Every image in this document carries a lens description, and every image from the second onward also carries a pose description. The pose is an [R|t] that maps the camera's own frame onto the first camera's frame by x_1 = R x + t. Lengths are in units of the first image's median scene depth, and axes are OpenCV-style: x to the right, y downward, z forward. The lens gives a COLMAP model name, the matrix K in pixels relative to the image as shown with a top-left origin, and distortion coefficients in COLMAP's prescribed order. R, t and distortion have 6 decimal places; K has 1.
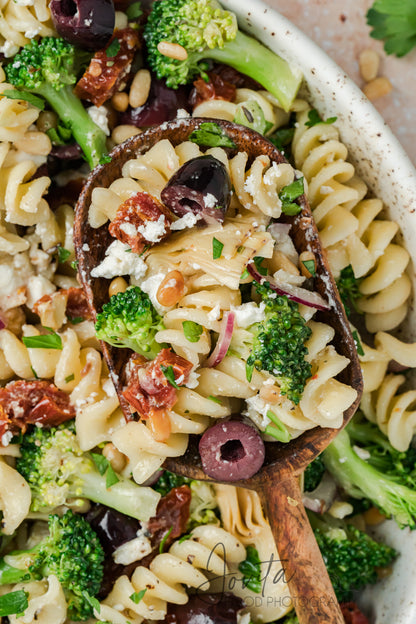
lens RADIAL K [[2668.6, 0, 208.0], [0, 2668.6, 312.0], [0, 0, 1]] dist [0.065379, 0.691919]
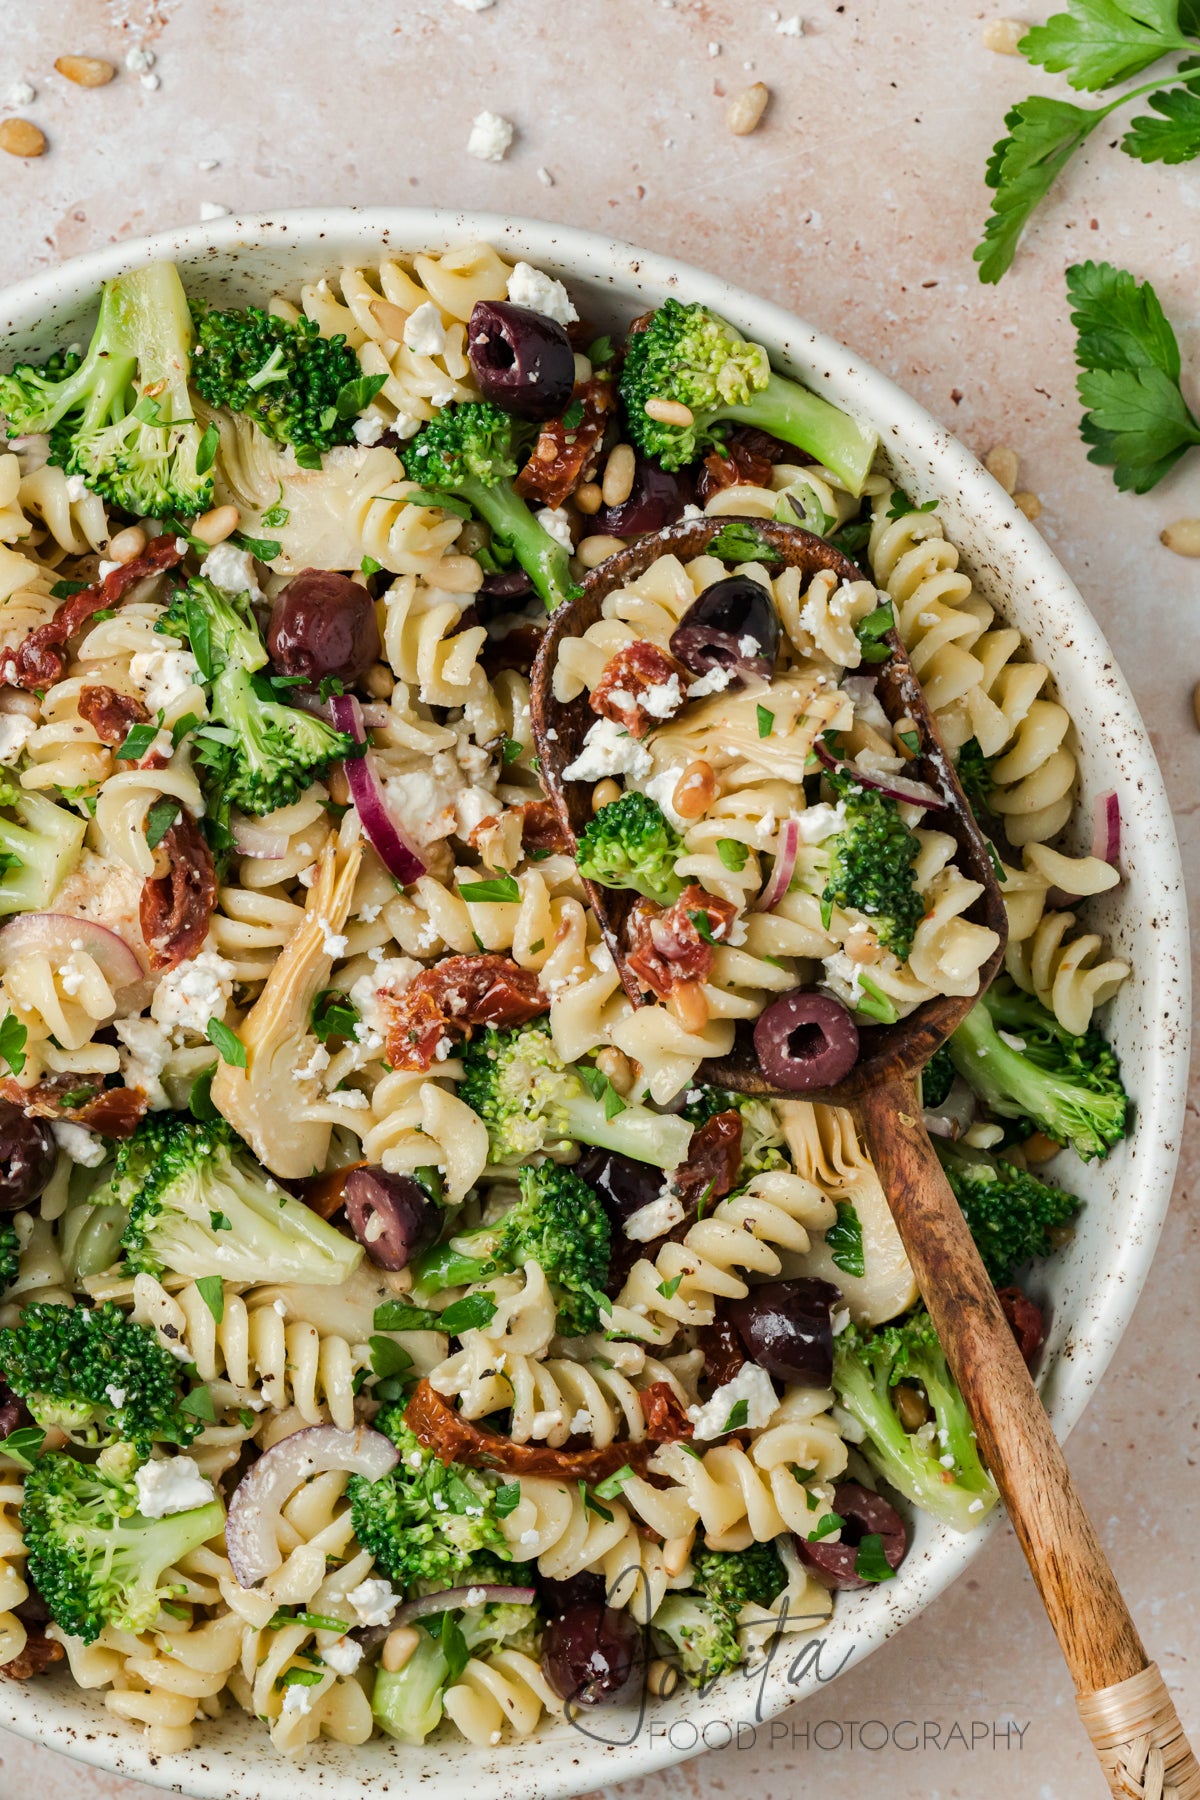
lens RADIAL K [[7698.0, 0, 600.0], [0, 7698.0, 900.0], [0, 0, 1]] dist [0.065379, 0.691919]
pose [[0.997953, -0.063660, 0.006127, -0.047651], [0.063746, 0.997853, -0.015040, 0.042089], [-0.005157, 0.015400, 0.999868, -0.799230]]
